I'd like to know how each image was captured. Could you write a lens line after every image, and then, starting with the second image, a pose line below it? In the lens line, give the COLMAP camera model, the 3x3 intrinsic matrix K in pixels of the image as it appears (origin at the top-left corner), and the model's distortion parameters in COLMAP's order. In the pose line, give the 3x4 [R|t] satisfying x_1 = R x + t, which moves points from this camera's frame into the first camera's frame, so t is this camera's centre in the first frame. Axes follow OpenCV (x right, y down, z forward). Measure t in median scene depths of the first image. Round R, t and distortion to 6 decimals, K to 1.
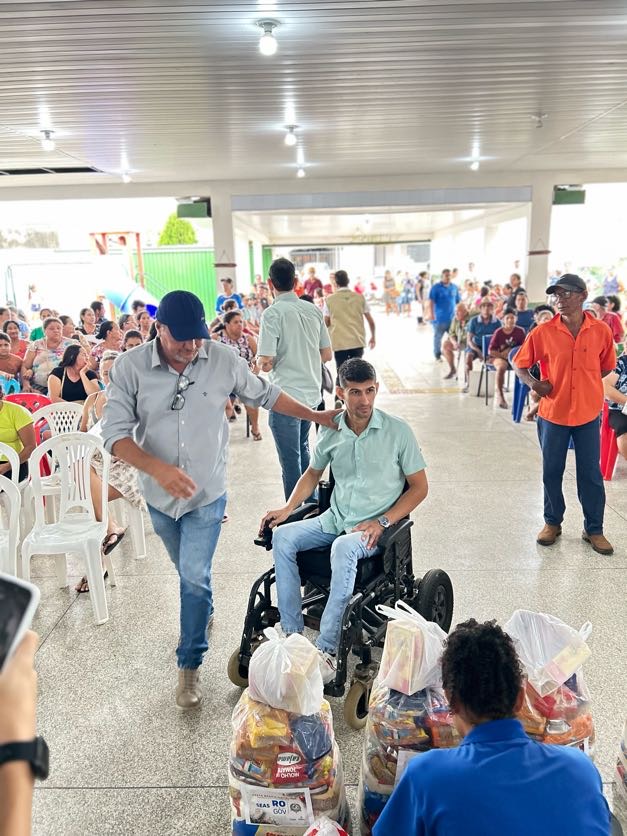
lens RADIAL K [[647.8, 0, 313.5], [0, 647.8, 418.0], [0, 0, 1]] dist [0.002342, -0.005205]
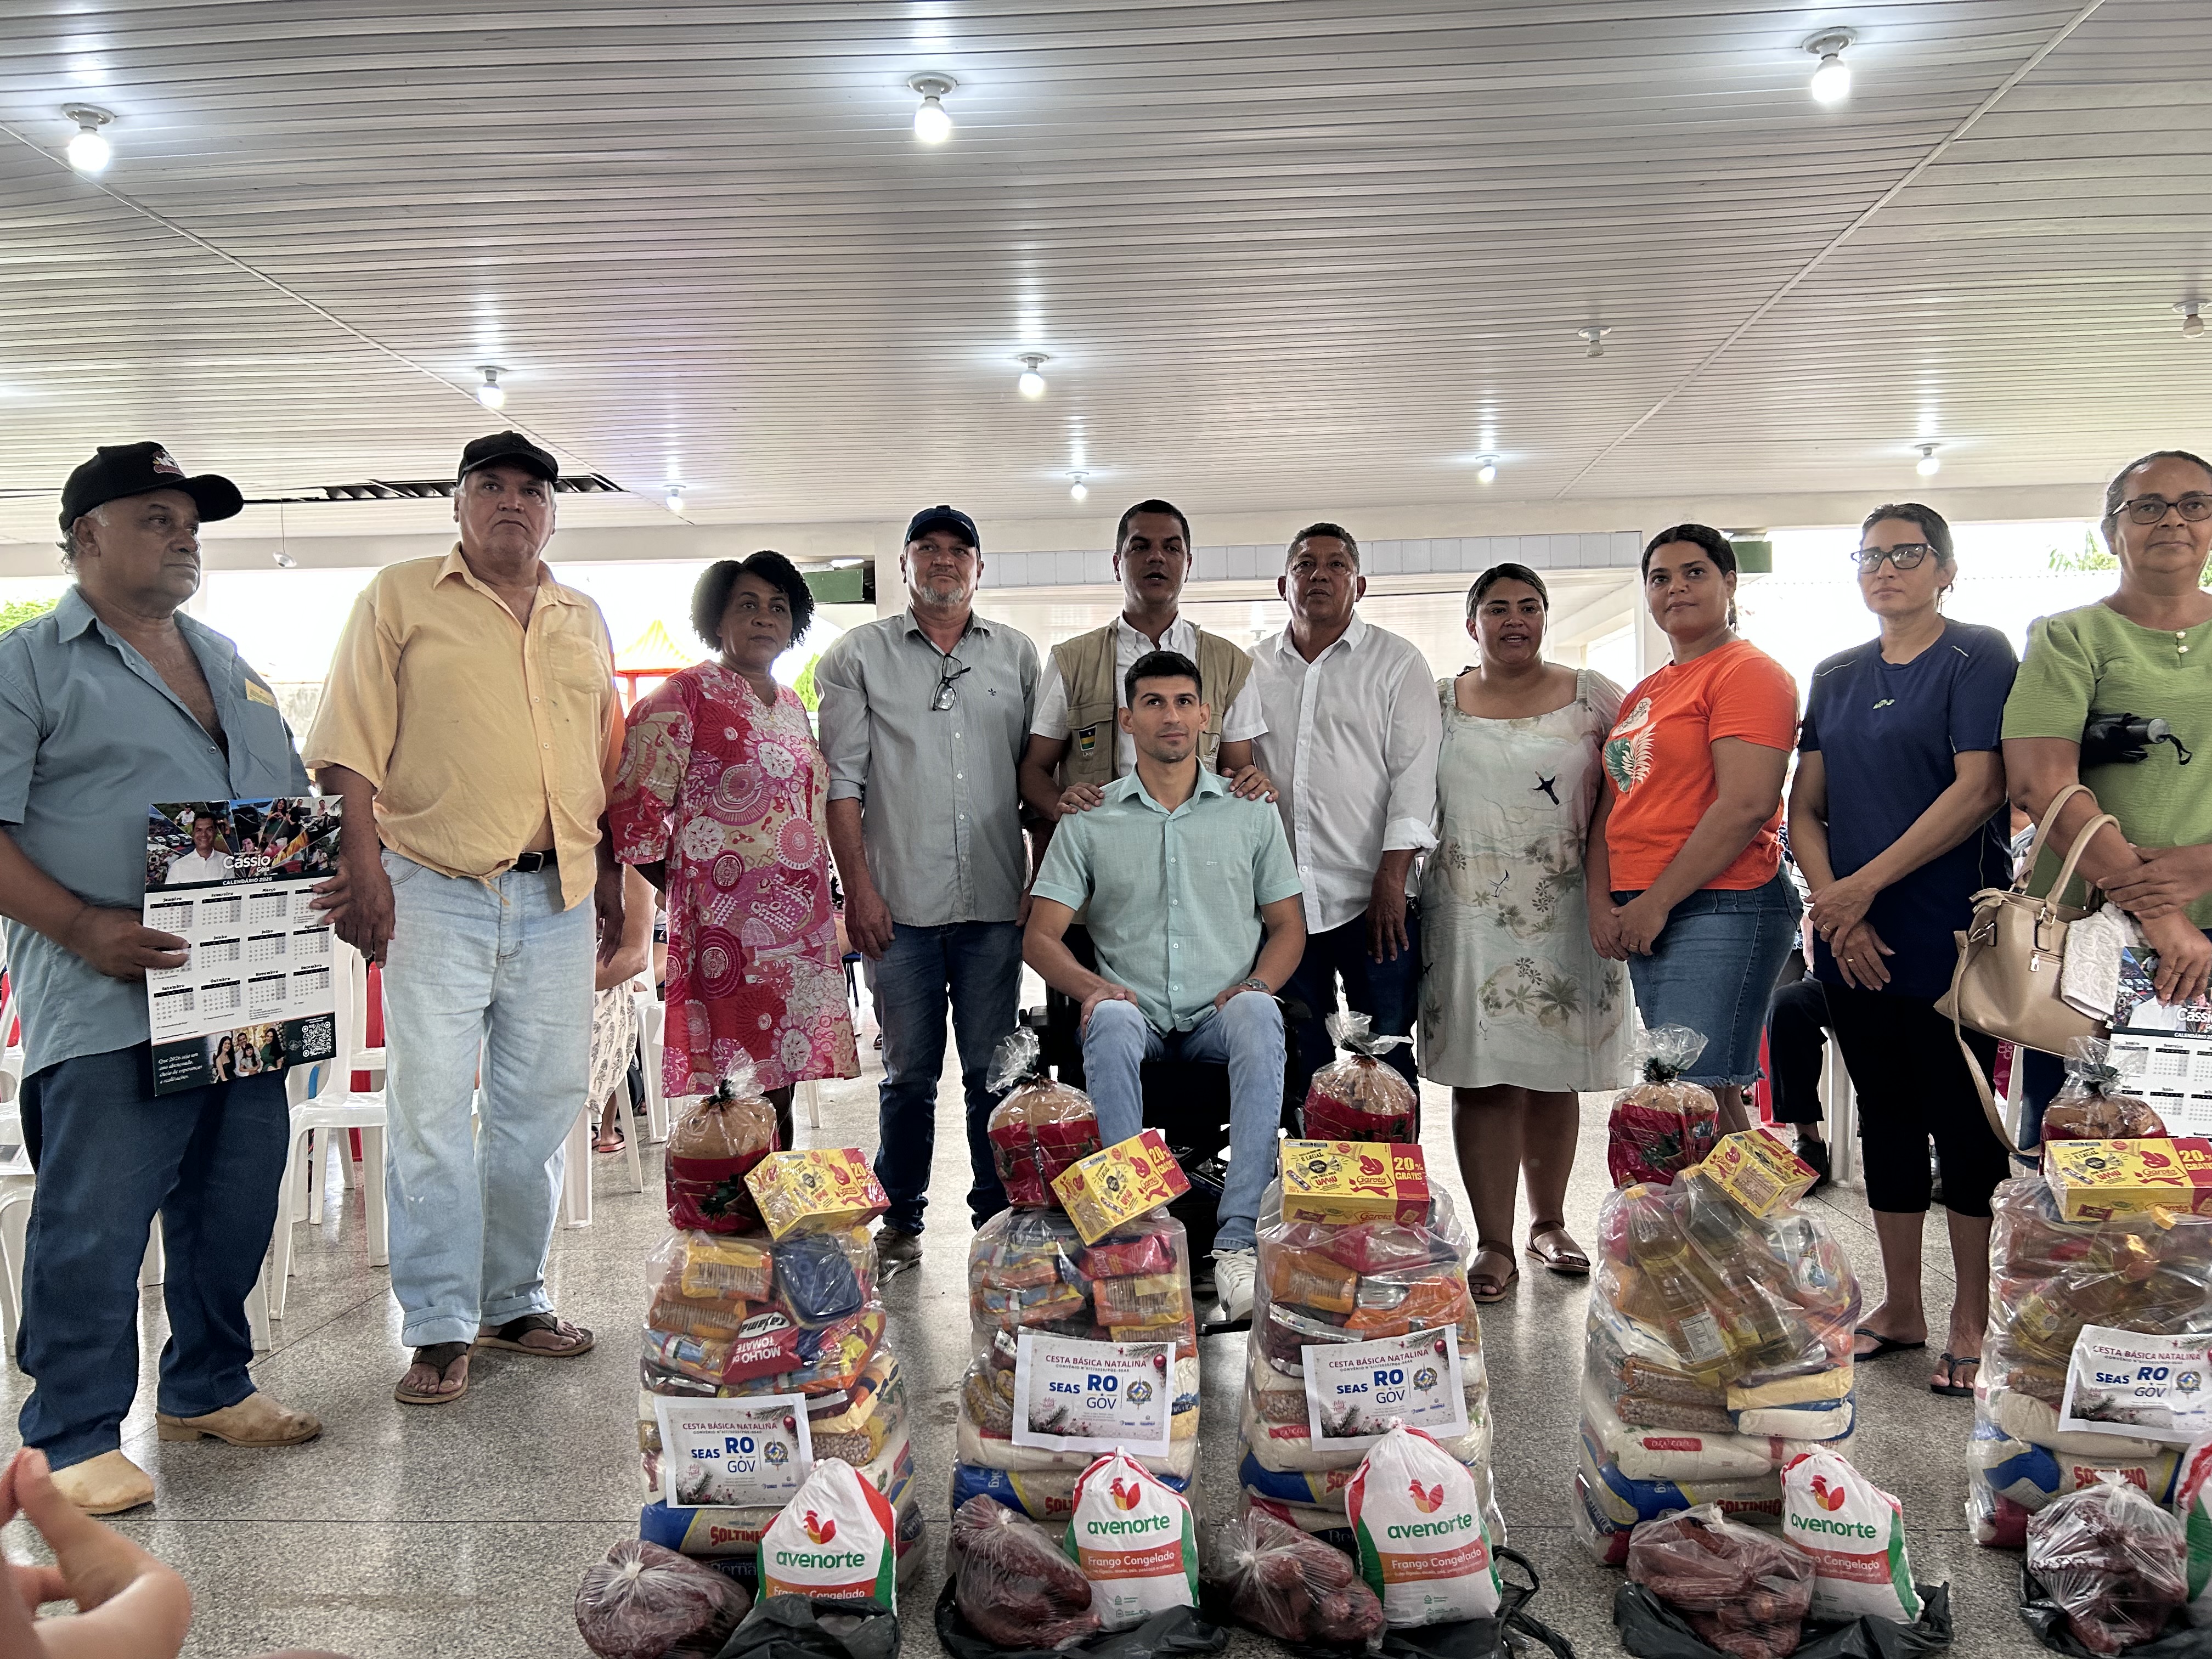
lens RADIAL K [[1714.1, 0, 1106.0], [0, 1714.1, 829.5], [0, 0, 1]] dist [0.002342, -0.005205]
pose [[0.998822, 0.005553, -0.048197, 0.113860], [-0.016551, 0.972832, -0.230919, 0.207359], [0.045606, 0.231445, 0.971778, -0.099602]]
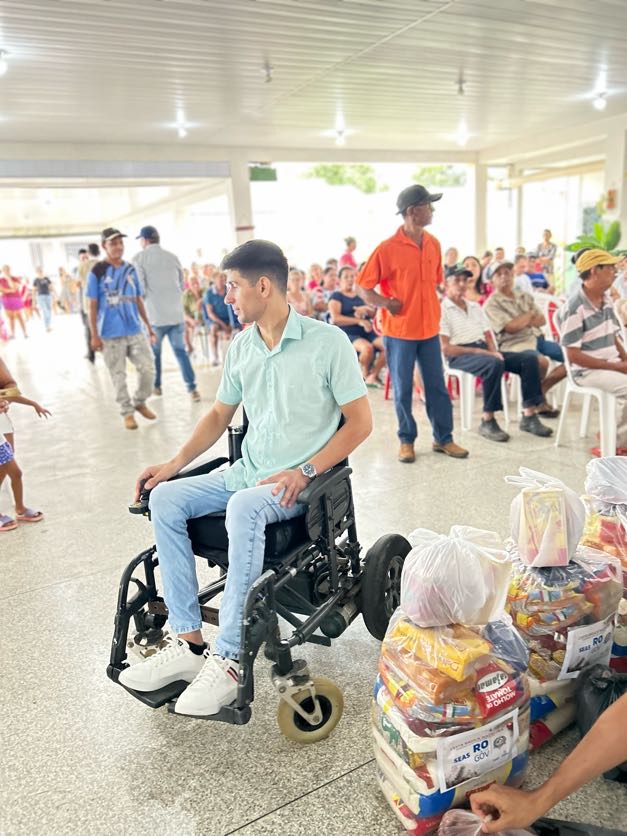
lens RADIAL K [[637.7, 0, 314.8], [0, 637.7, 422.1], [0, 0, 1]] dist [0.052999, 0.001077]
pose [[0.869953, -0.163460, 0.465256, -0.240080], [0.162417, 0.985800, 0.042650, 0.067050], [-0.465621, 0.038462, 0.884148, 0.178589]]
